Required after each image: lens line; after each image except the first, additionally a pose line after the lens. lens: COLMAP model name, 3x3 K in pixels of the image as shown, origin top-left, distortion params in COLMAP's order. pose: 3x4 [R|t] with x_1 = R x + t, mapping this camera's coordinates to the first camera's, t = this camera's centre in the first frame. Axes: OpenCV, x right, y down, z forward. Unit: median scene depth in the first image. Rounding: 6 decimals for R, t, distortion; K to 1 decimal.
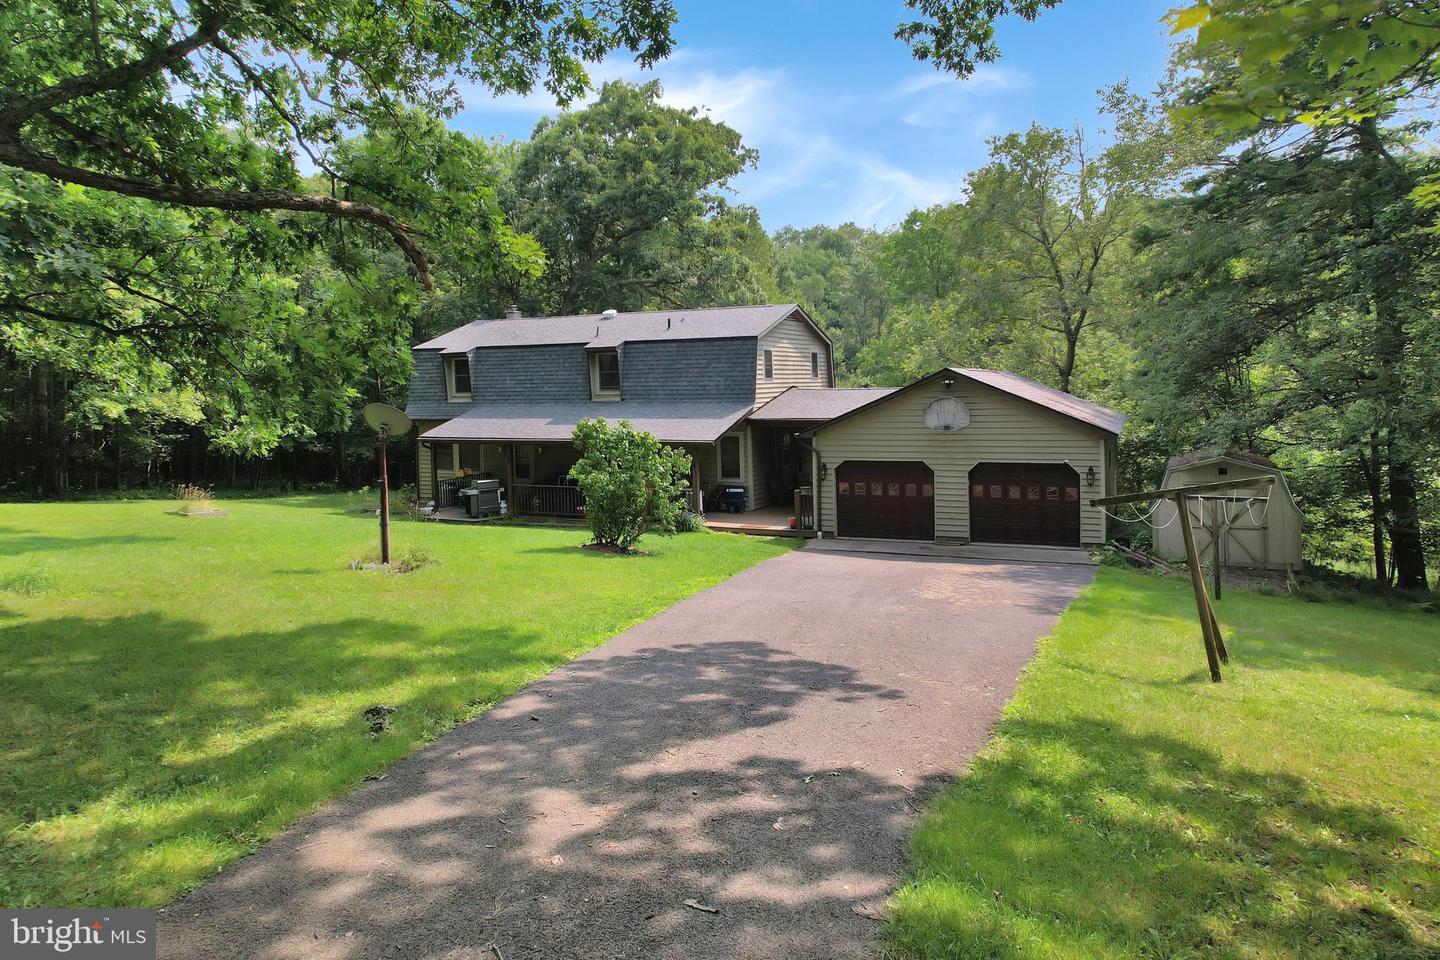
lens RADIAL K [[938.0, 0, 718.3], [0, 938.0, 421.5], [0, 0, 1]] dist [-0.076122, 0.072433]
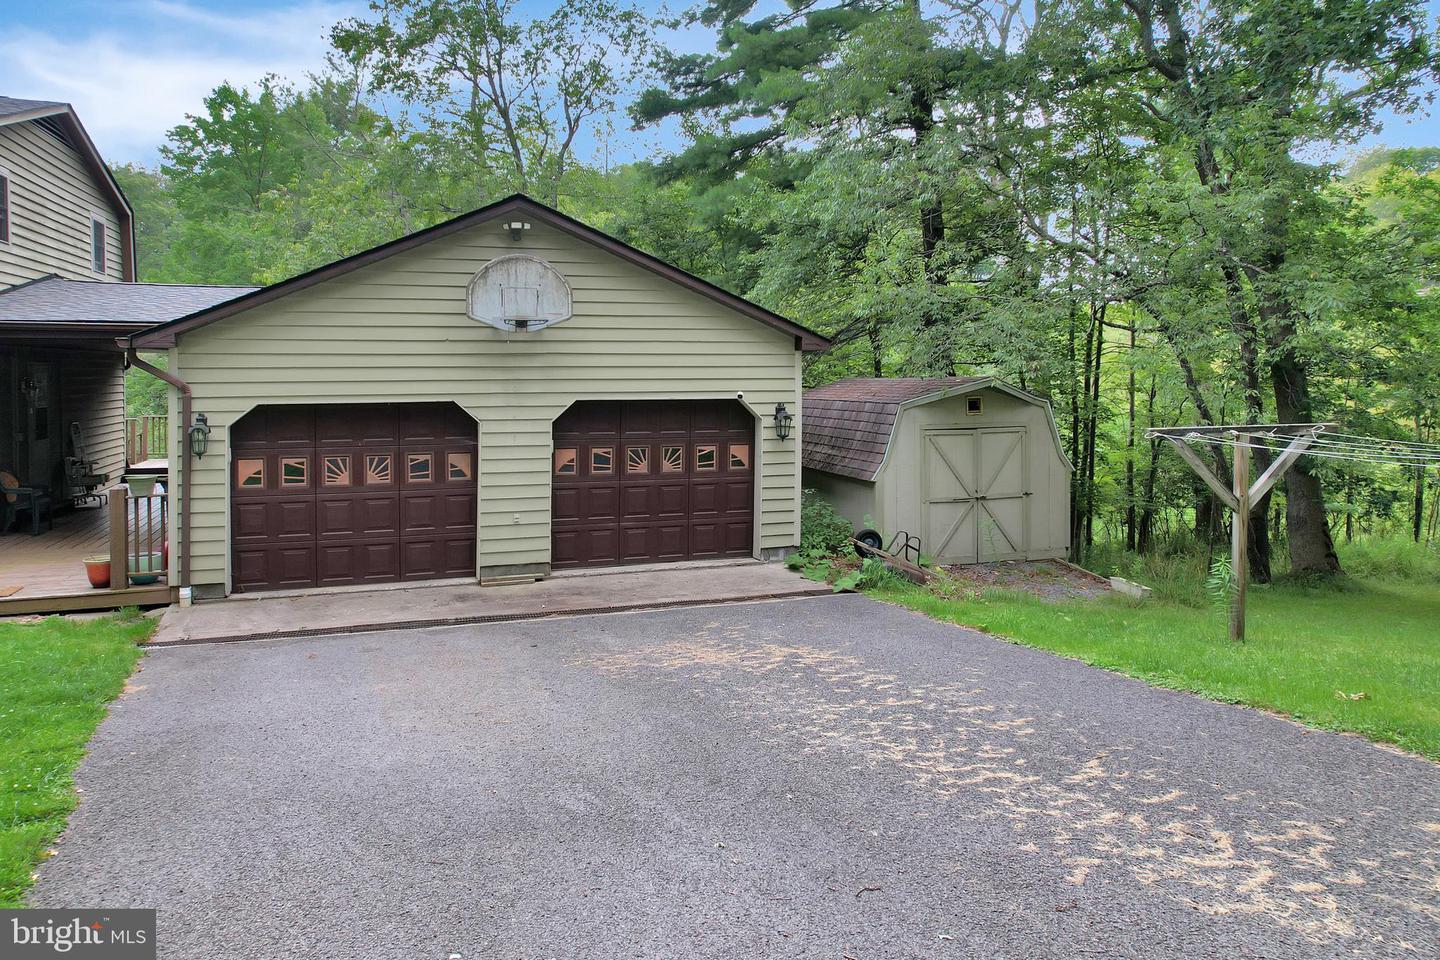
lens RADIAL K [[960.7, 0, 716.5], [0, 960.7, 364.1], [0, 0, 1]] dist [-0.041530, 0.000219]
pose [[0.723546, 0.023822, 0.689865, -0.007290], [0.017274, 0.998466, -0.052595, 0.048431], [-0.690060, 0.049972, 0.722025, 0.553031]]
